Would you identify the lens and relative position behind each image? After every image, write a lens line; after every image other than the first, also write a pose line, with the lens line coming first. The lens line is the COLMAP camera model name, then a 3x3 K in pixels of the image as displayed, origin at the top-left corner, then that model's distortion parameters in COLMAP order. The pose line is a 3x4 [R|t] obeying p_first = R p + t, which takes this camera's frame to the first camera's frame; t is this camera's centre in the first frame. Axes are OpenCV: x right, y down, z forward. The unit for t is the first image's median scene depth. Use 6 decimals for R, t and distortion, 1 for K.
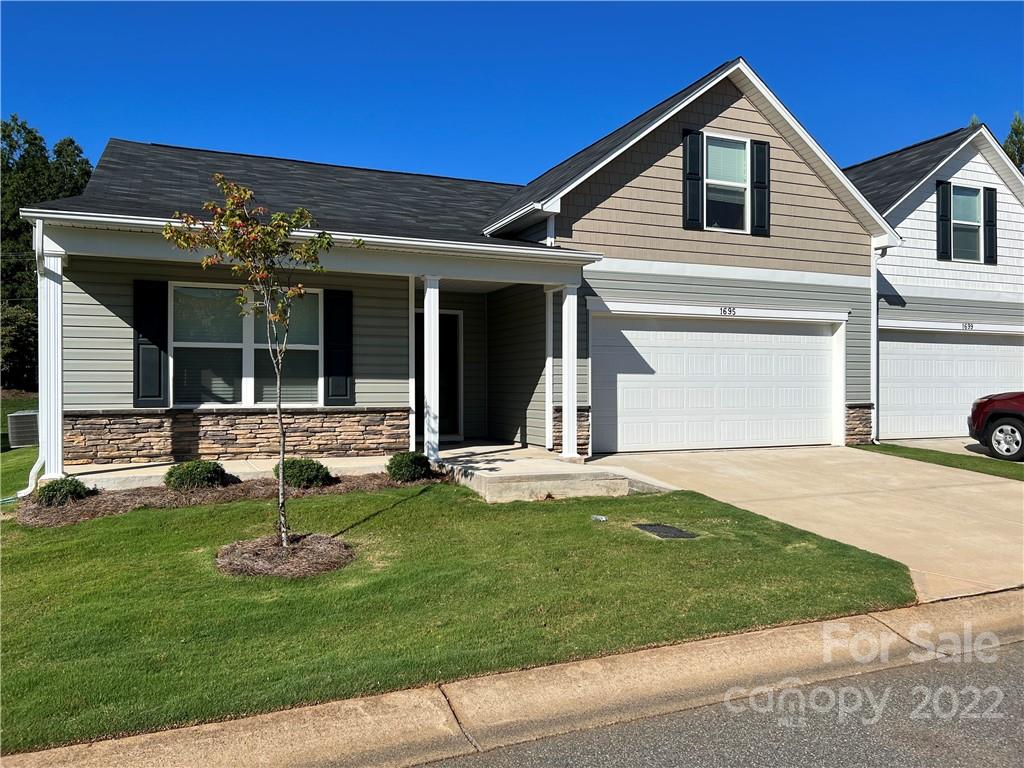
lens RADIAL K [[775.8, 0, 513.7], [0, 775.8, 382.9], [0, 0, 1]] dist [0.031903, -0.022318]
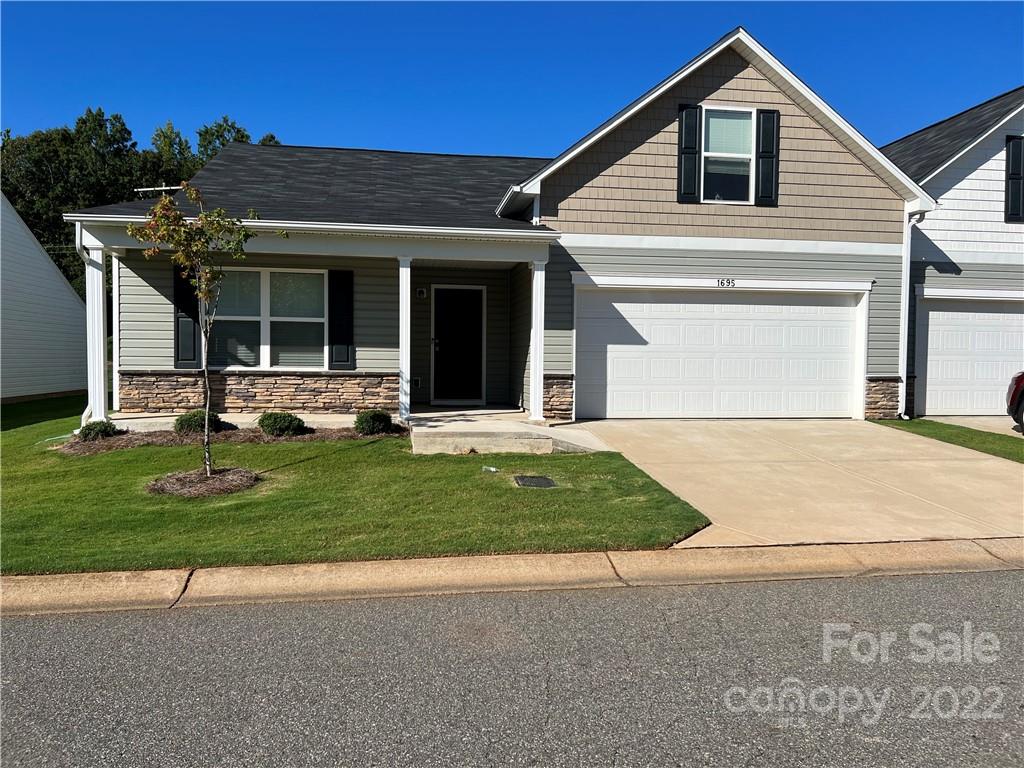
lens RADIAL K [[775.8, 0, 509.5], [0, 775.8, 385.1], [0, 0, 1]] dist [0.031903, -0.022318]
pose [[0.968570, 0.017954, -0.248093, 0.280034], [-0.008583, 0.999210, 0.038803, 0.004210], [0.248594, -0.035454, 0.967959, -0.059785]]
